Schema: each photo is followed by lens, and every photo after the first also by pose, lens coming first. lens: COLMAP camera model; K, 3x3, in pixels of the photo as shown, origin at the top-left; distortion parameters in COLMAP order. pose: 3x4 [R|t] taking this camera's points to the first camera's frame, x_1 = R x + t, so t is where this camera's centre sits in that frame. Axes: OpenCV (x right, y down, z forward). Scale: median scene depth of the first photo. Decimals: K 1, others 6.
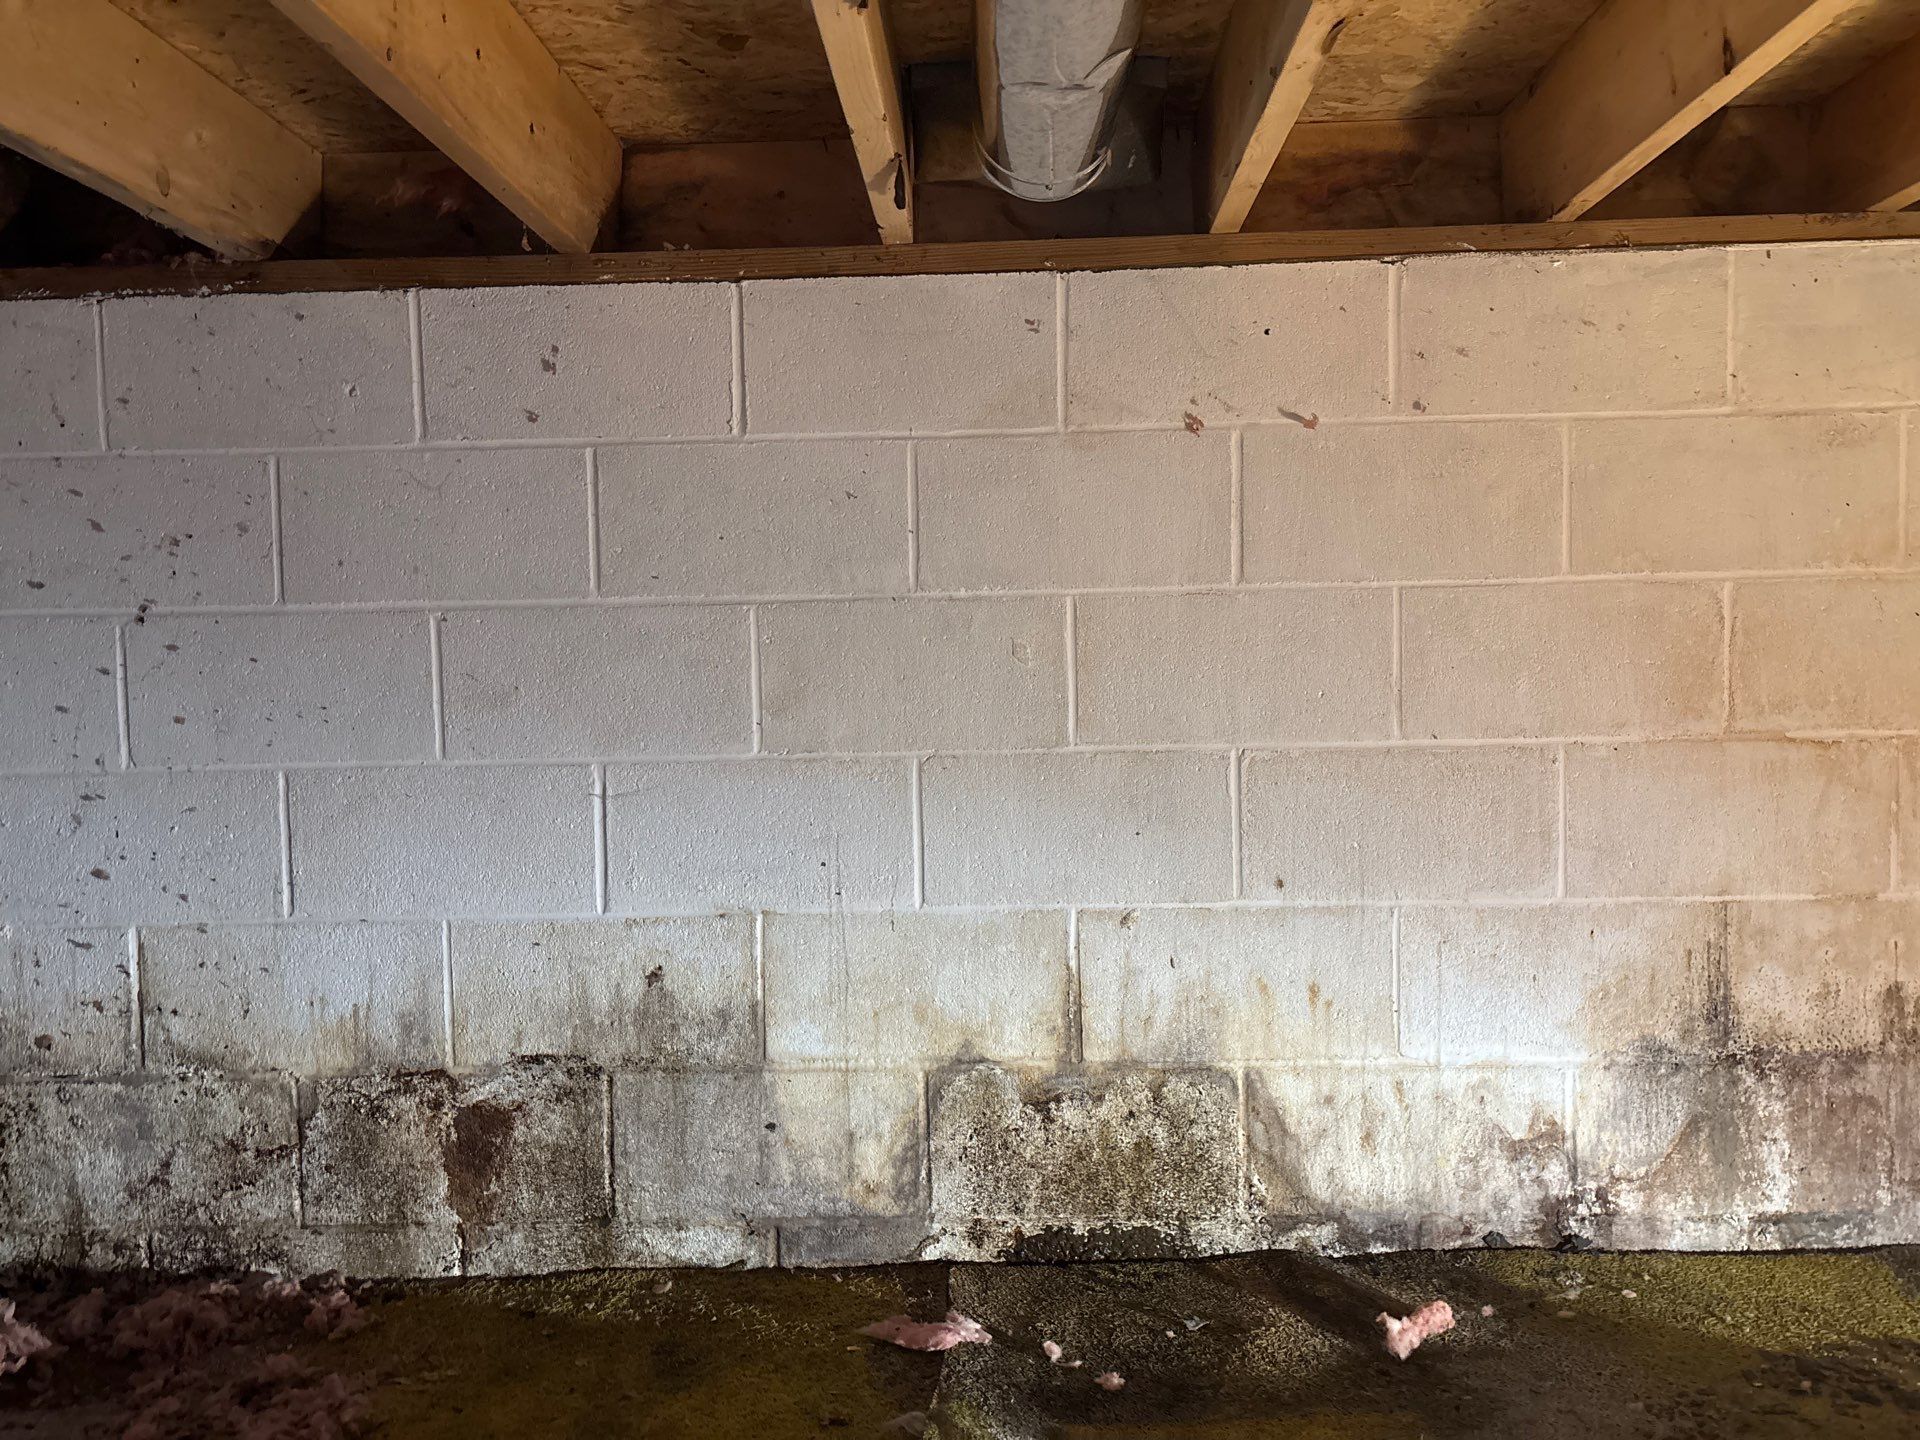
lens RADIAL K [[1352.0, 0, 968.5], [0, 1352.0, 711.1], [0, 0, 1]] dist [-0.001692, -0.024836]
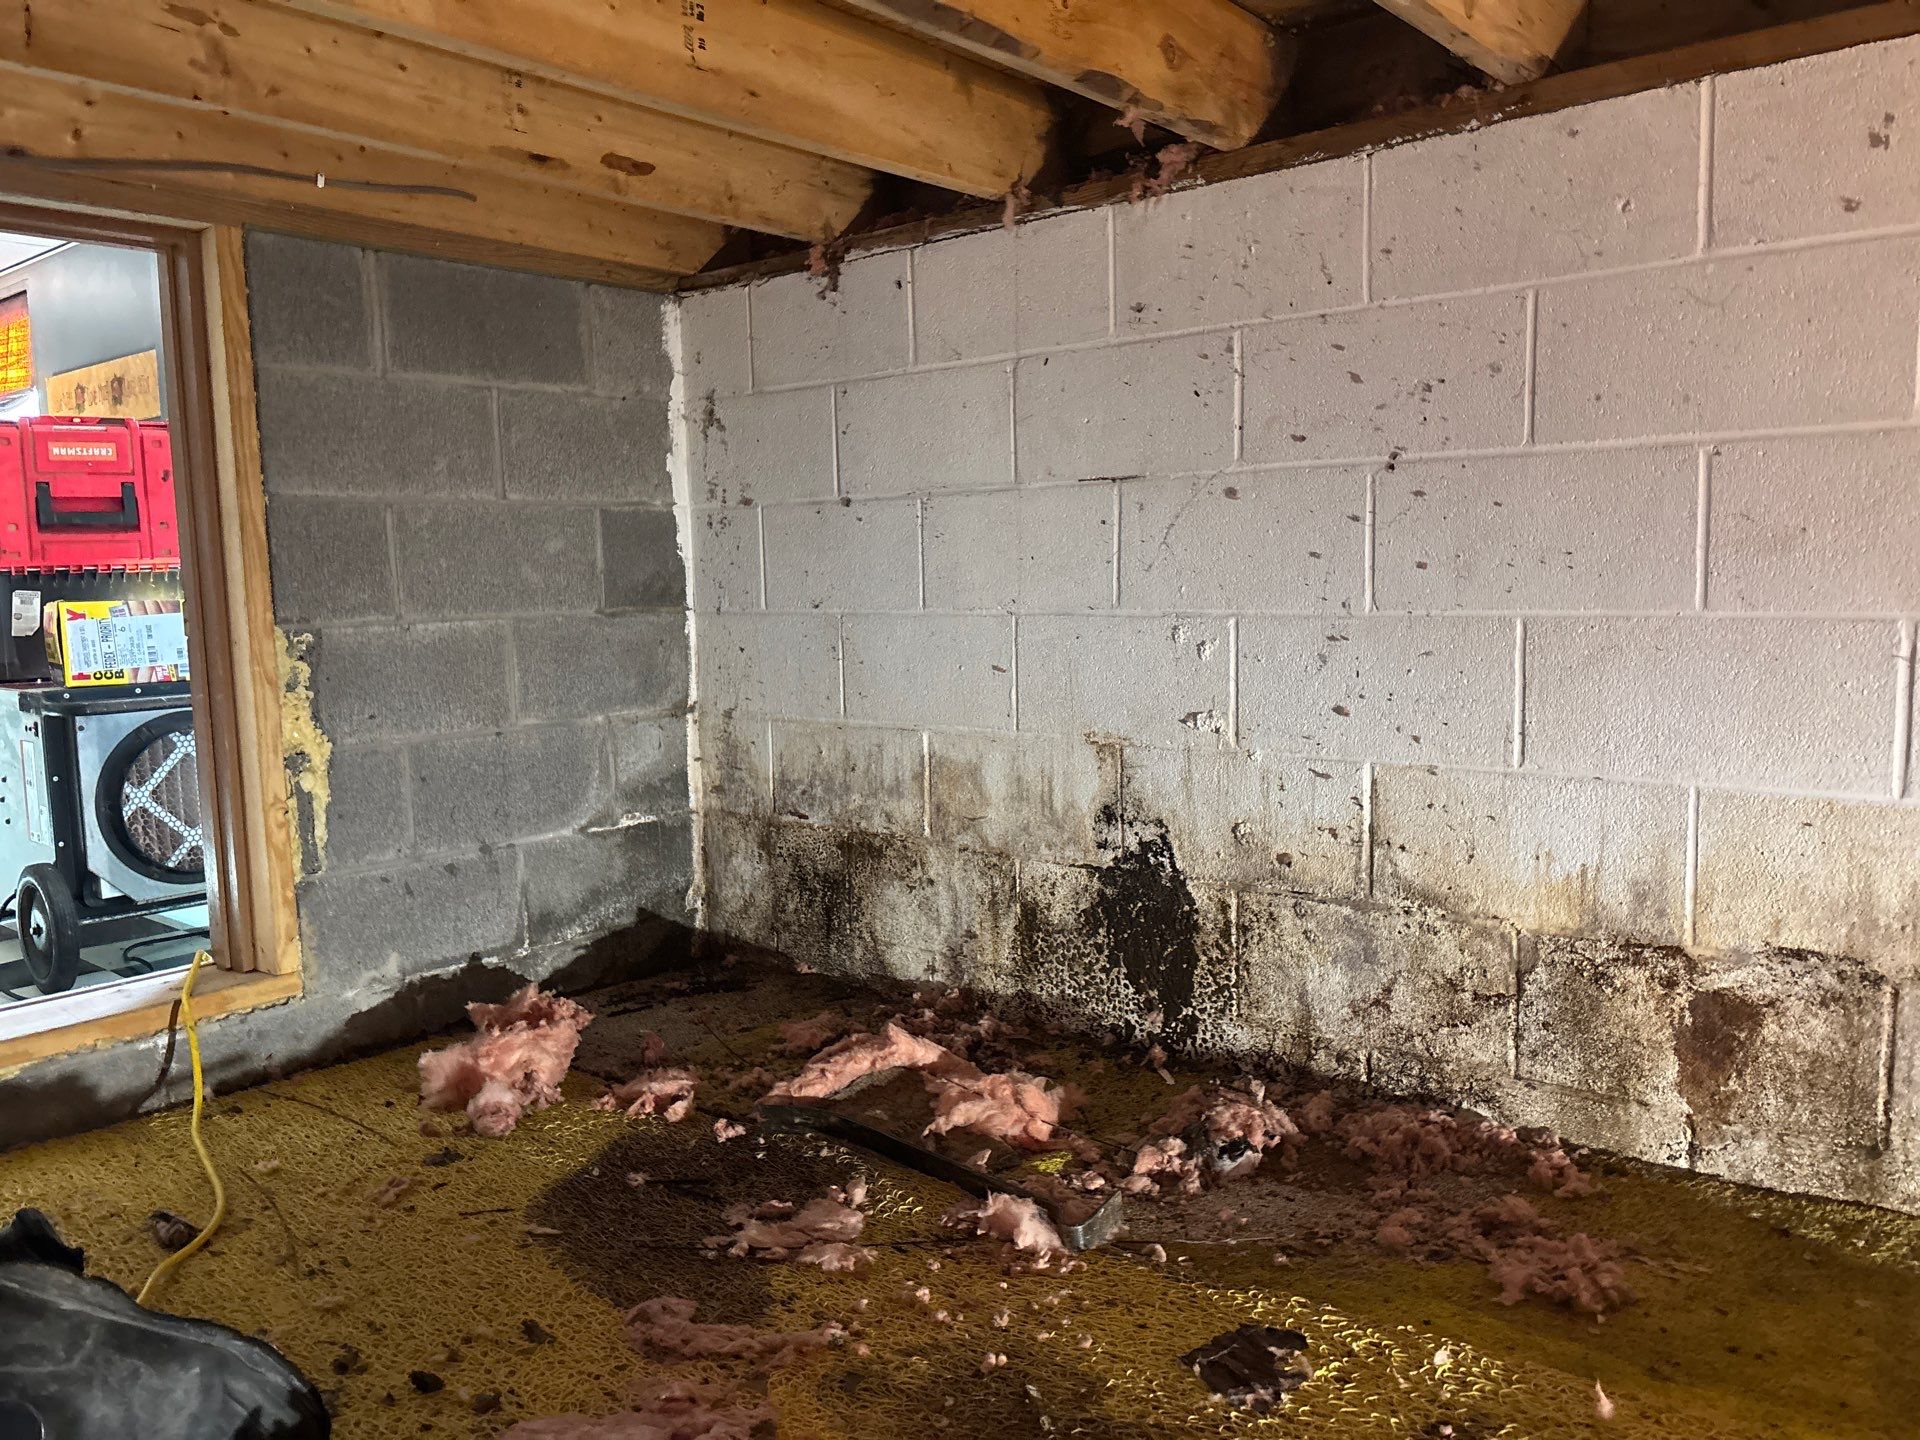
lens RADIAL K [[1352.0, 0, 964.5], [0, 1352.0, 712.8], [0, 0, 1]] dist [-0.001692, -0.024836]
pose [[0.768436, 0.068984, -0.636198, -0.193387], [-0.020747, 0.996336, 0.082974, 0.040312], [0.639591, -0.050561, 0.767051, -0.012443]]
